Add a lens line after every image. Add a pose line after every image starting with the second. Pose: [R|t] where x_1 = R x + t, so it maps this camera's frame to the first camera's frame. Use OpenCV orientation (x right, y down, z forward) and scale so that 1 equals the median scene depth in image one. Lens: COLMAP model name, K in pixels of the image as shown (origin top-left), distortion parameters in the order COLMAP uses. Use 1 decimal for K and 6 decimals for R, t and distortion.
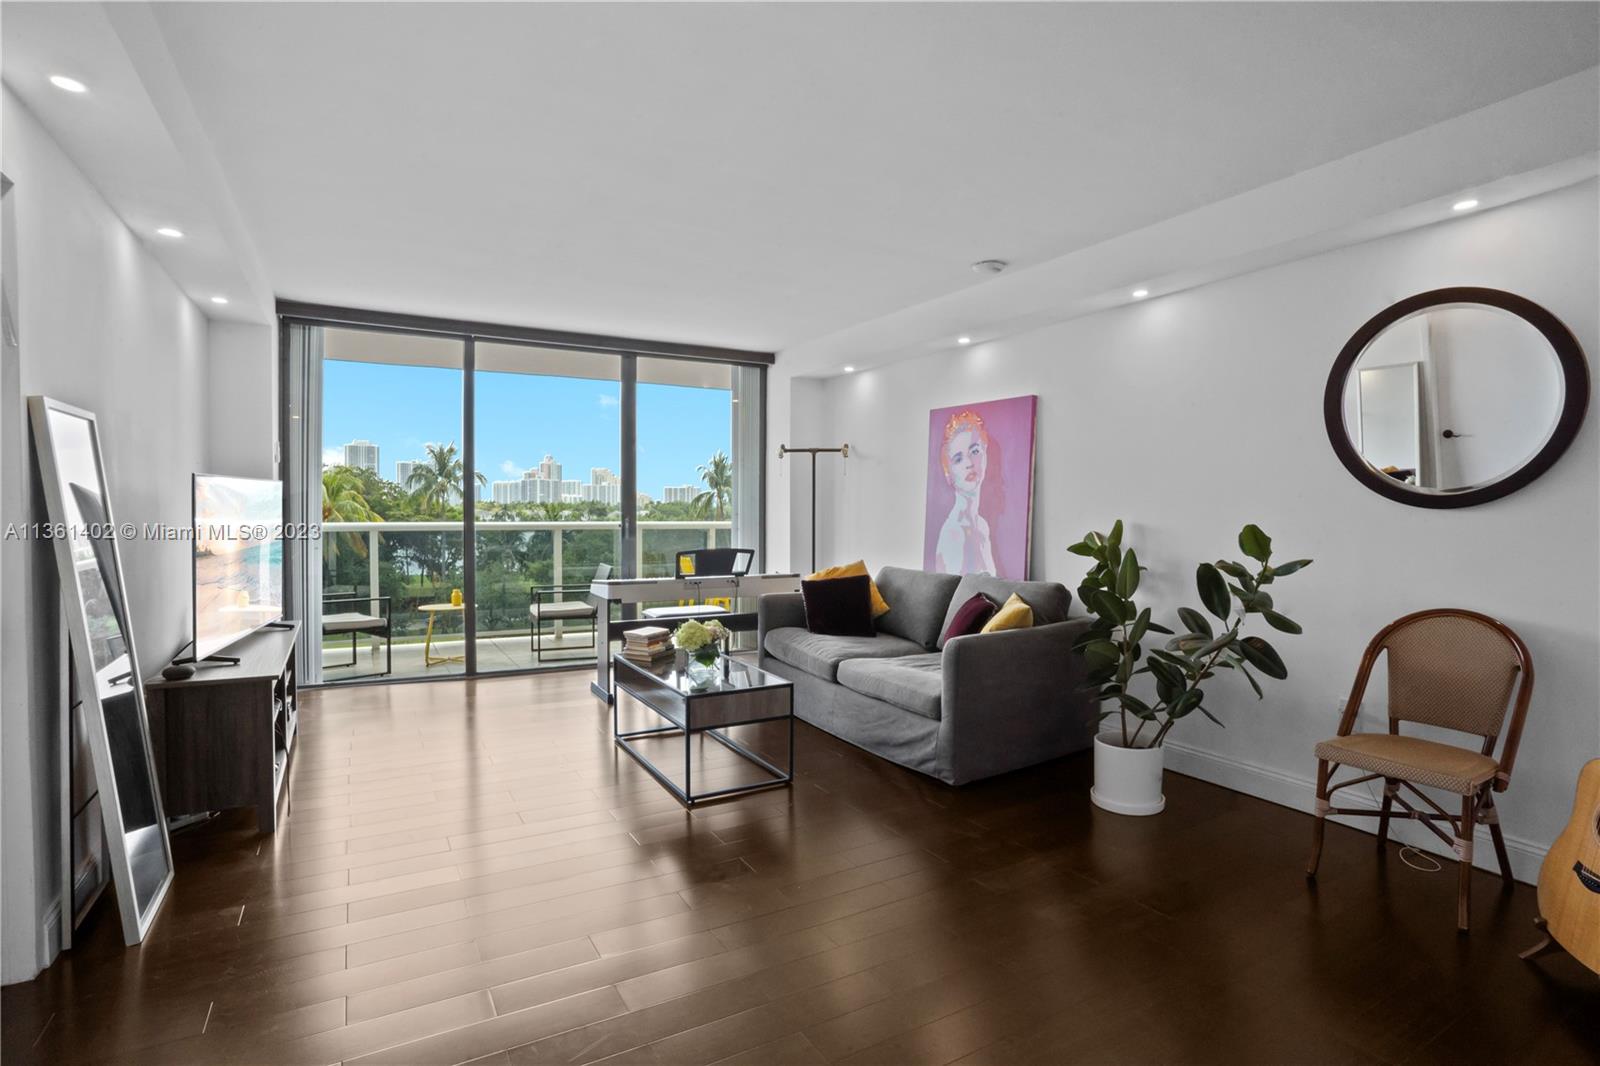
lens RADIAL K [[787.8, 0, 792.3], [0, 787.8, 535.0], [0, 0, 1]] dist [-0.058863, 0.000793]
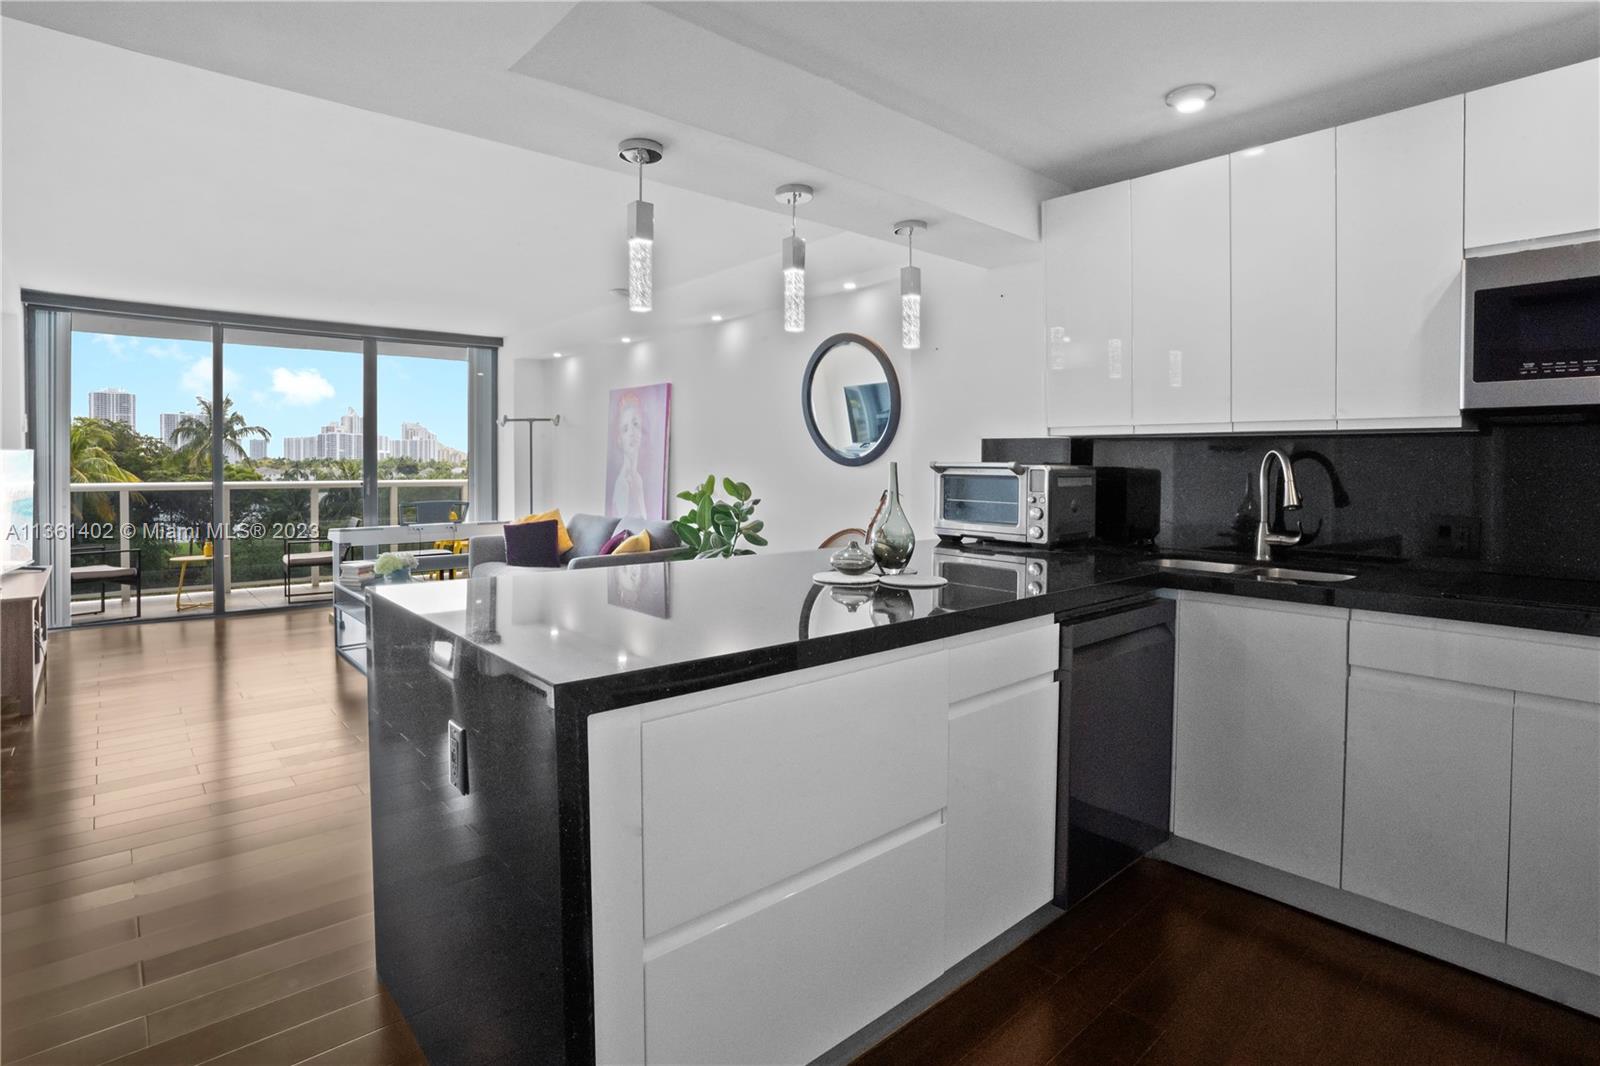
lens RADIAL K [[808.0, 0, 804.4], [0, 808.0, 478.1], [0, 0, 1]] dist [-0.067111, 0.026379]
pose [[0.976100, -0.009806, 0.217099, 0.184784], [0.013136, 0.999817, -0.013900, 0.005723], [-0.216923, 0.016419, 0.976051, -0.328528]]
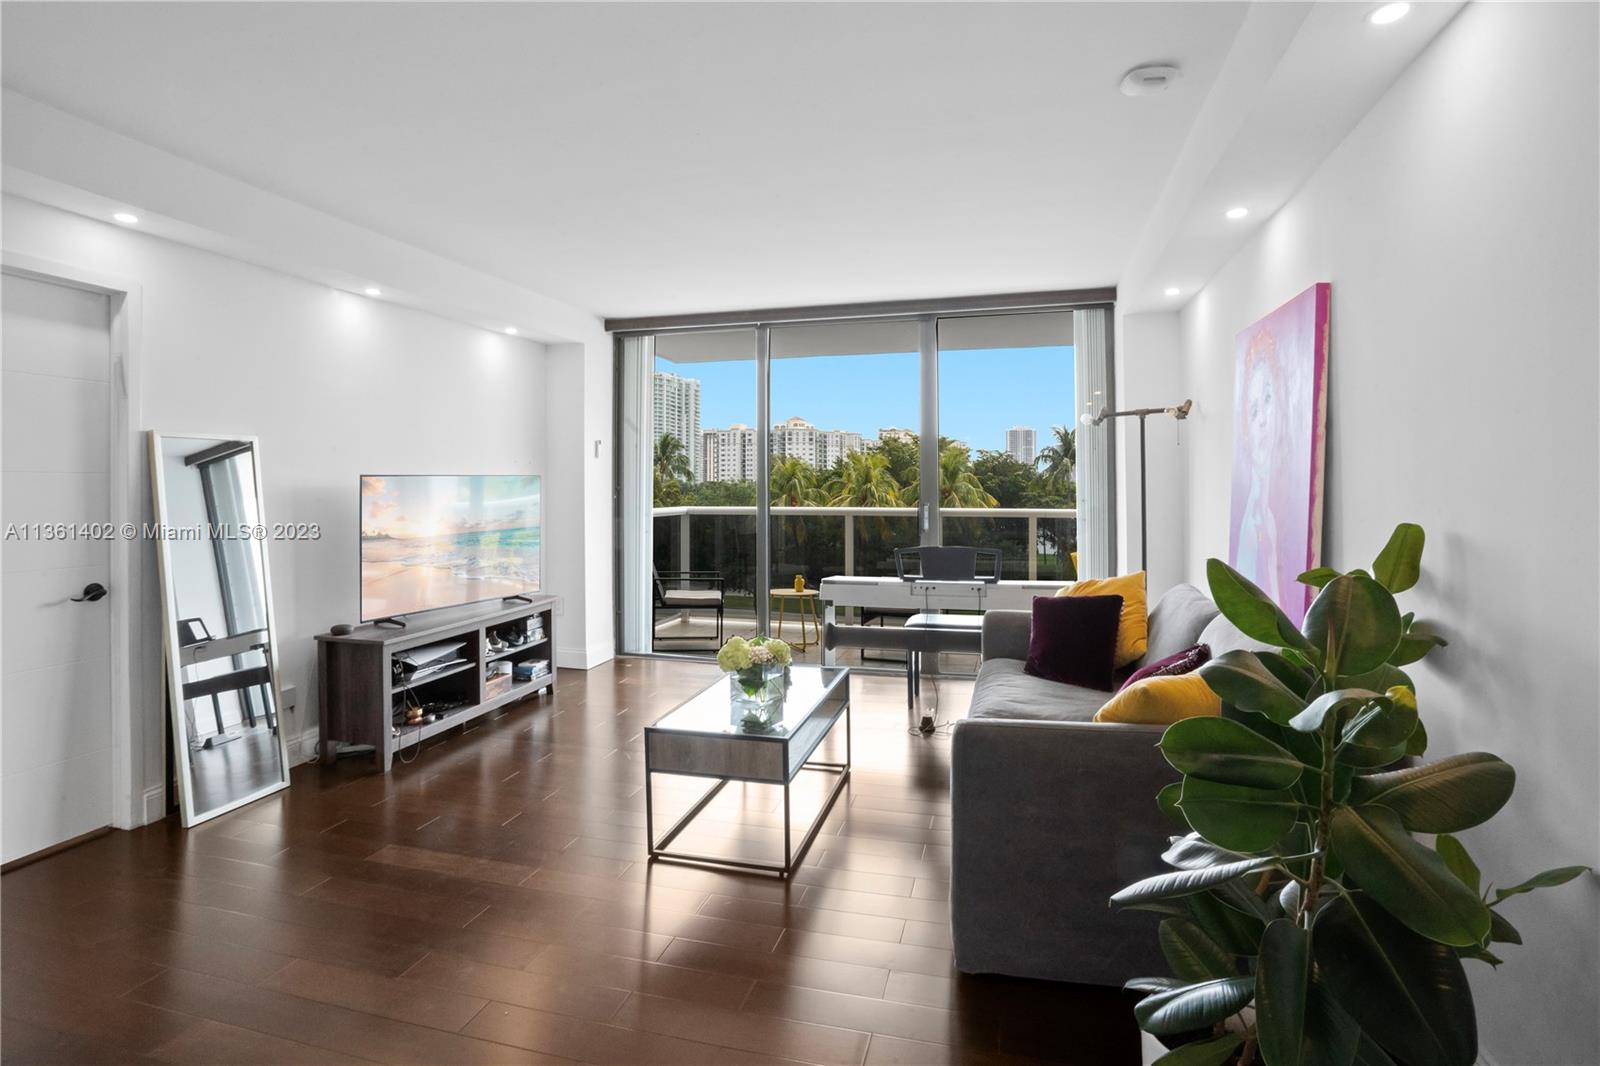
lens RADIAL K [[801.5, 0, 793.2], [0, 801.5, 498.5], [0, 0, 1]] dist [-0.071694, 0.027714]
pose [[0.706770, -0.001088, -0.707443, 0.337500], [-0.013596, 0.999793, -0.015121, -0.015931], [0.707313, 0.020306, 0.706609, 0.296591]]
